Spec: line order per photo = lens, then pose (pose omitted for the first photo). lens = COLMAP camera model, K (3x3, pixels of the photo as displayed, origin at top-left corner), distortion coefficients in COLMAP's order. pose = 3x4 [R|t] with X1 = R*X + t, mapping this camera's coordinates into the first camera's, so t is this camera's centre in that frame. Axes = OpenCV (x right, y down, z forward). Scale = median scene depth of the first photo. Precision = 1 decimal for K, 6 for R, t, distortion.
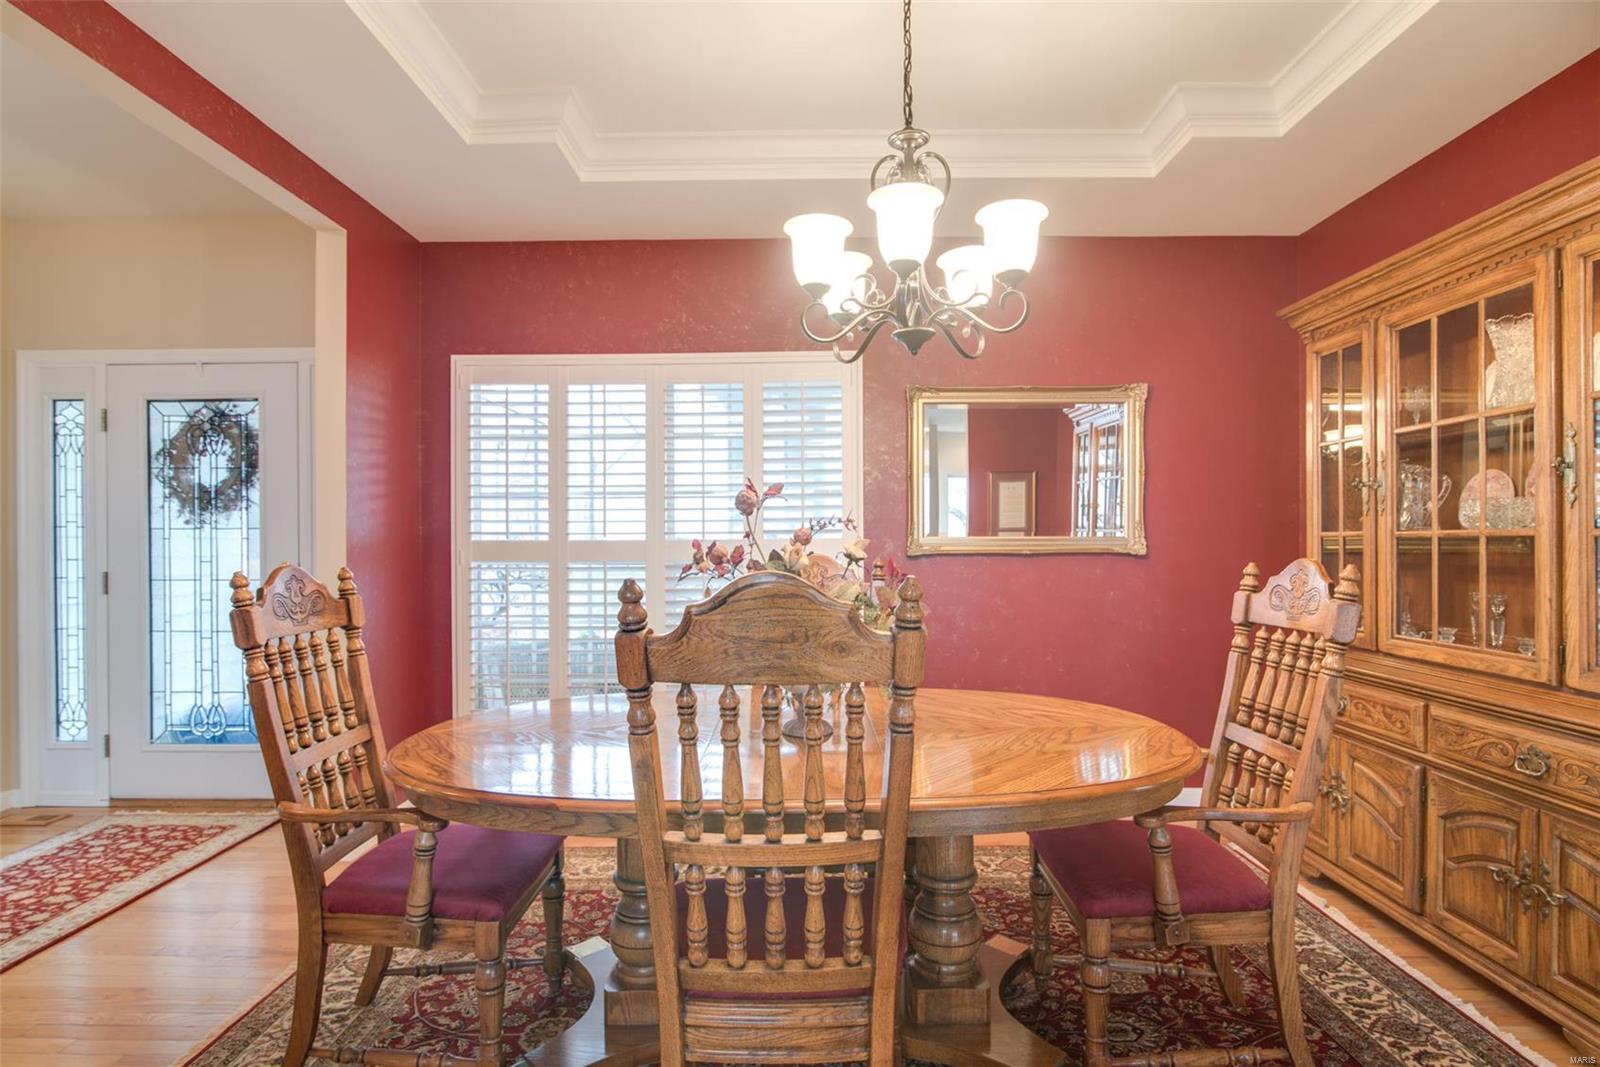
lens RADIAL K [[848.8, 0, 800.0], [0, 848.8, 533.5], [0, 0, 1]] dist [-0.000122, -0.000733]
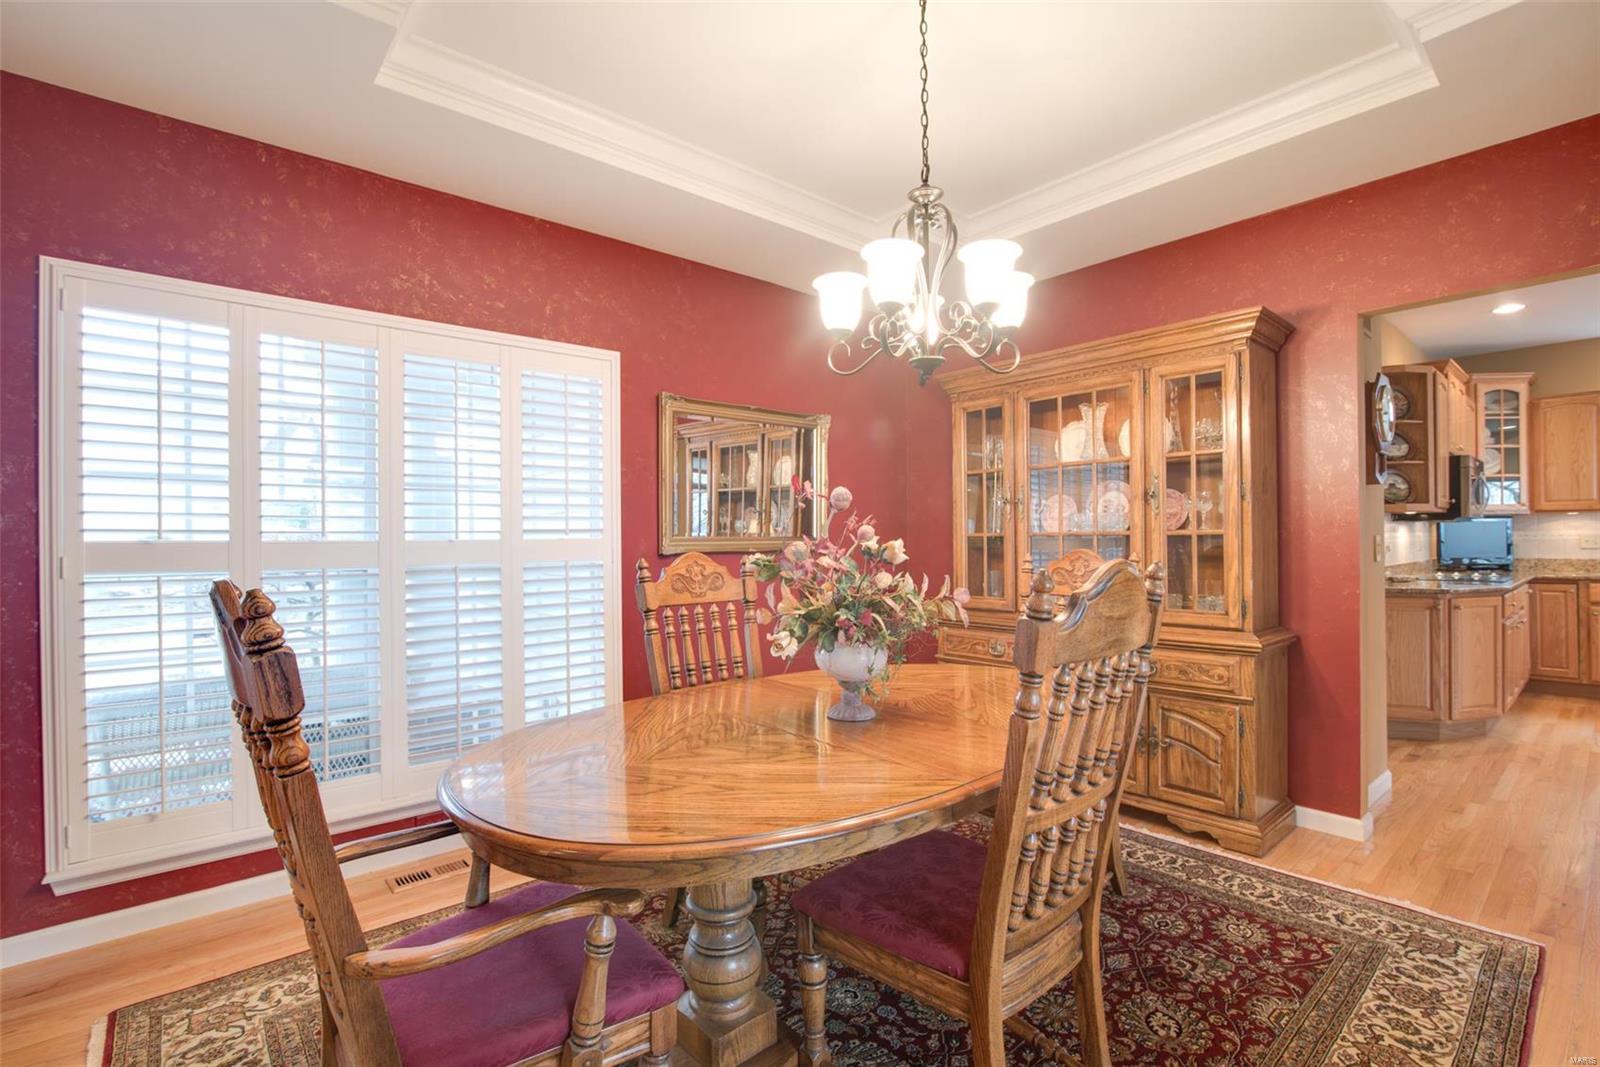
lens RADIAL K [[767.3, 0, 800.0], [0, 767.3, 533.5], [0, 0, 1]] dist [-0.002500, -0.000861]
pose [[0.735447, 0.002424, 0.677578, -0.499046], [-0.000963, 0.999996, -0.002532, 0.002961], [-0.677582, 0.001209, 0.735446, 0.237601]]
